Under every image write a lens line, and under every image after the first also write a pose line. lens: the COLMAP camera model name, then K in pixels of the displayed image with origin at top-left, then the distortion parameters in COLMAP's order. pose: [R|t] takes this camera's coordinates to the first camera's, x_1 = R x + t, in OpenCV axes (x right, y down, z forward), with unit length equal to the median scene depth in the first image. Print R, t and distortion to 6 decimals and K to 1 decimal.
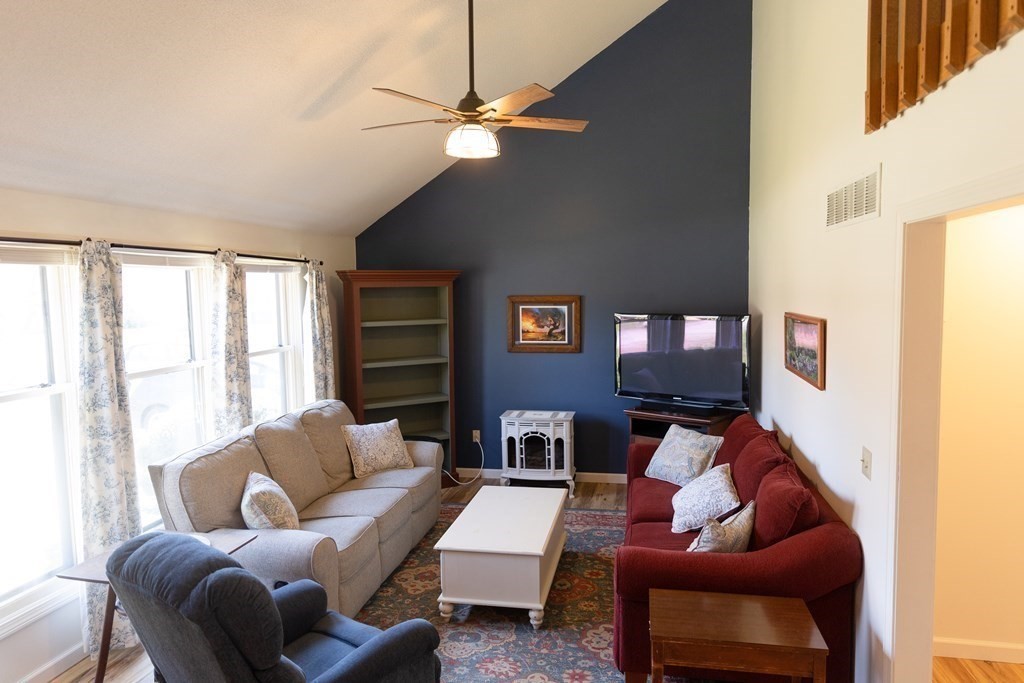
lens RADIAL K [[692.8, 0, 512.0], [0, 692.8, 341.5], [0, 0, 1]] dist [0.011310, 0.000973]
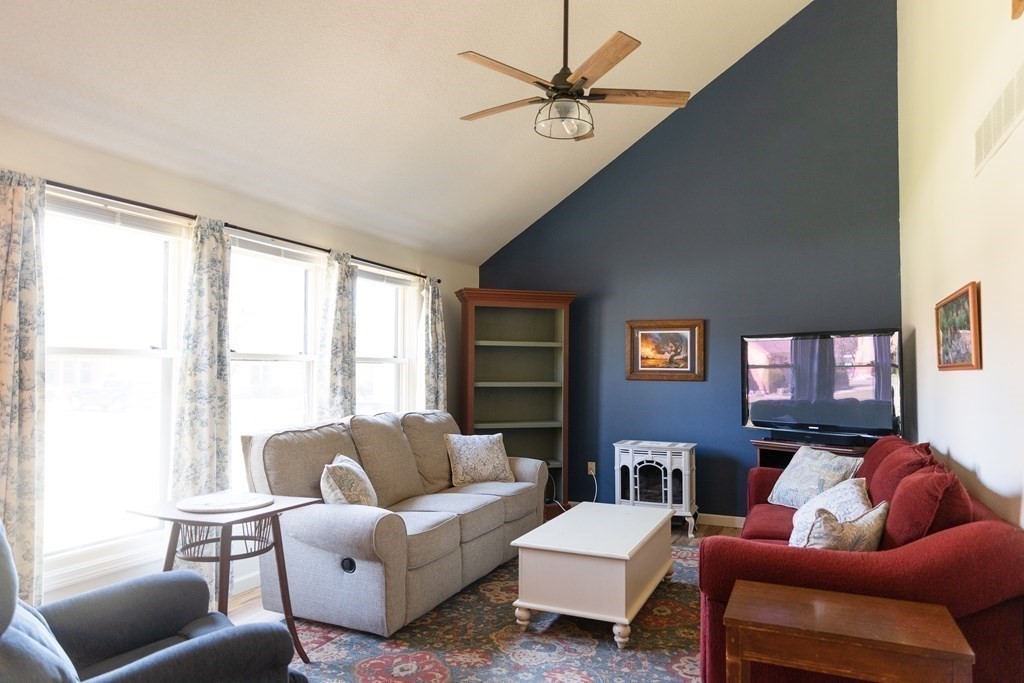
lens RADIAL K [[673.7, 0, 511.5], [0, 673.7, 343.2], [0, 0, 1]] dist [0.012959, -0.000916]
pose [[0.973799, 0.012066, -0.227089, 0.073929], [-0.039300, 0.992496, -0.115790, 0.115385], [0.223988, 0.121681, 0.966966, 0.087133]]
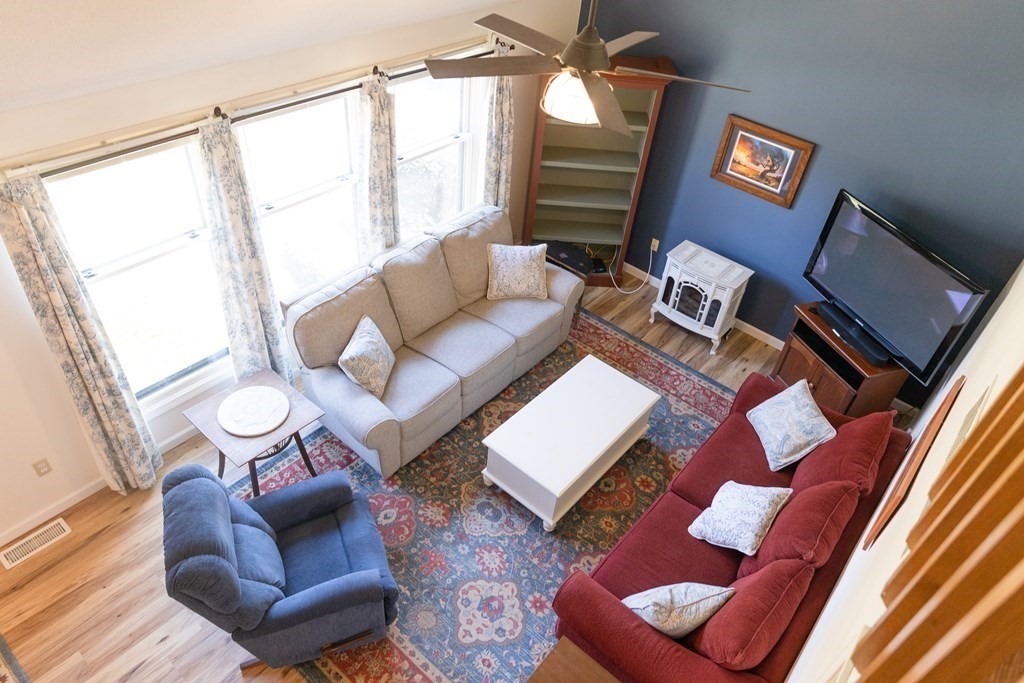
lens RADIAL K [[674.5, 0, 509.4], [0, 674.5, 338.8], [0, 0, 1]] dist [0.009012, 0.001212]
pose [[0.865600, 0.385520, -0.319546, 0.181110], [-0.136317, 0.795478, 0.590451, -0.418294], [0.481823, -0.467535, 0.741119, 0.234448]]
